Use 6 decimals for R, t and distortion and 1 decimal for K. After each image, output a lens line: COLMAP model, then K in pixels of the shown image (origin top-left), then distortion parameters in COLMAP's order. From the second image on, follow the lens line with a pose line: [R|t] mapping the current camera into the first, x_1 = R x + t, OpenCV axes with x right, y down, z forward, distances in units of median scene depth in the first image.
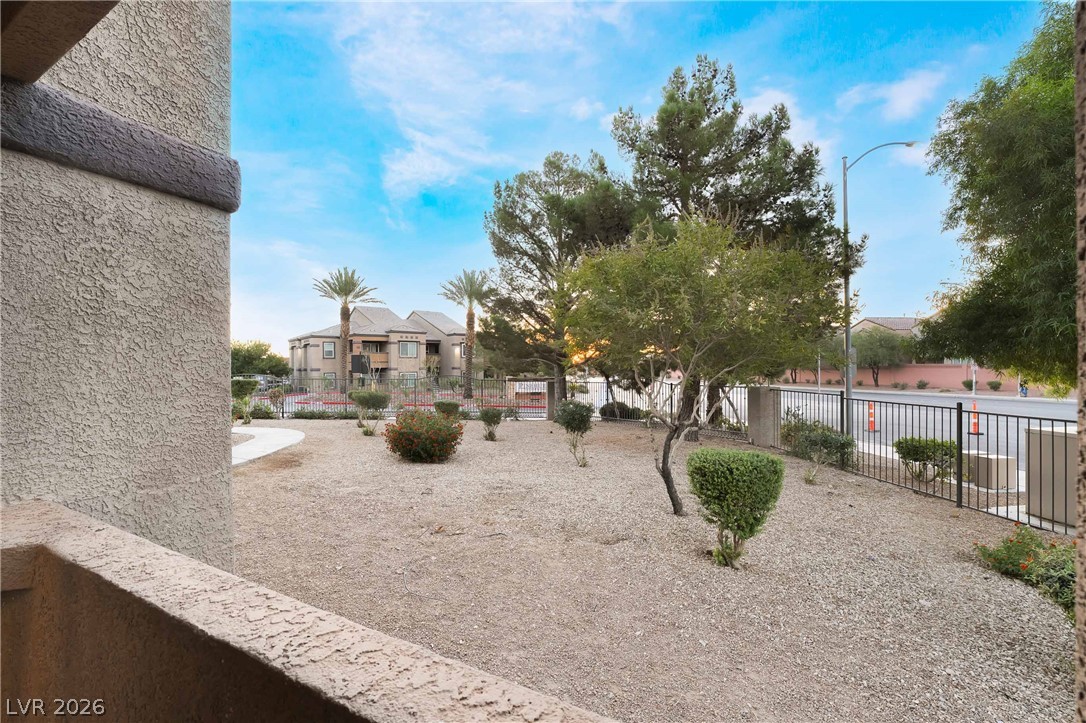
lens RADIAL K [[450.1, 0, 543.9], [0, 450.1, 364.2], [0, 0, 1]] dist [-0.015094, 0.000161]
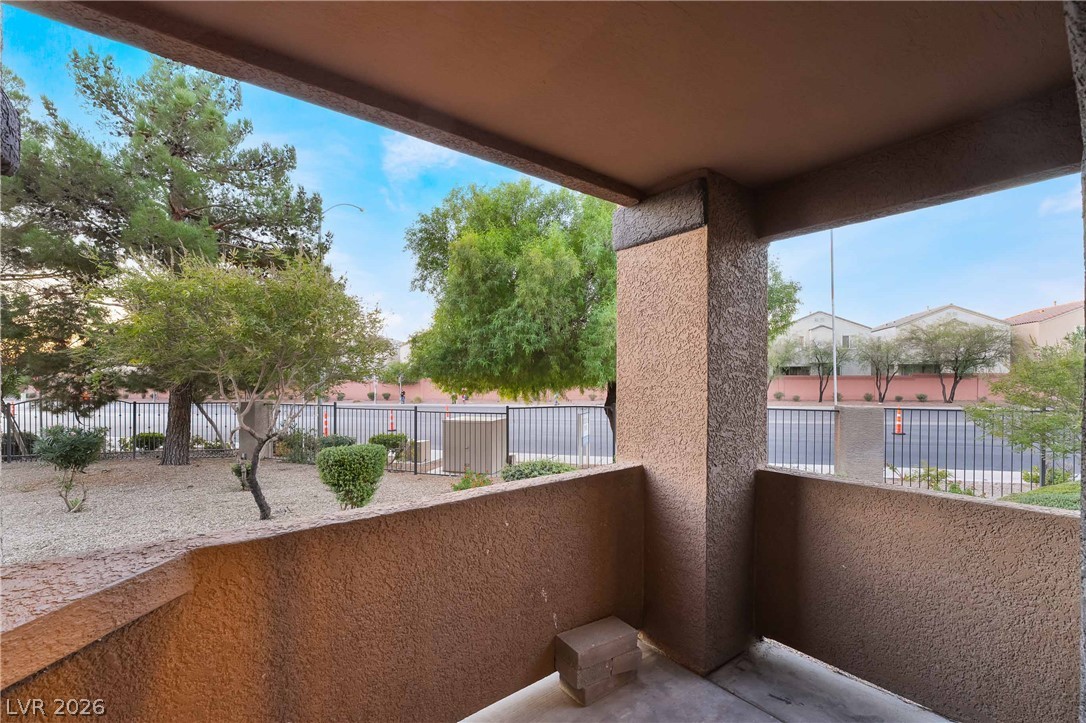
lens RADIAL K [[458.2, 0, 540.9], [0, 458.2, 377.6], [0, 0, 1]] dist [-0.017625, -0.000020]
pose [[0.410449, 0.010757, 0.911820, -0.312211], [-0.006642, 0.999939, -0.008806, -0.000780], [-0.911859, -0.002441, 0.410496, -0.040255]]
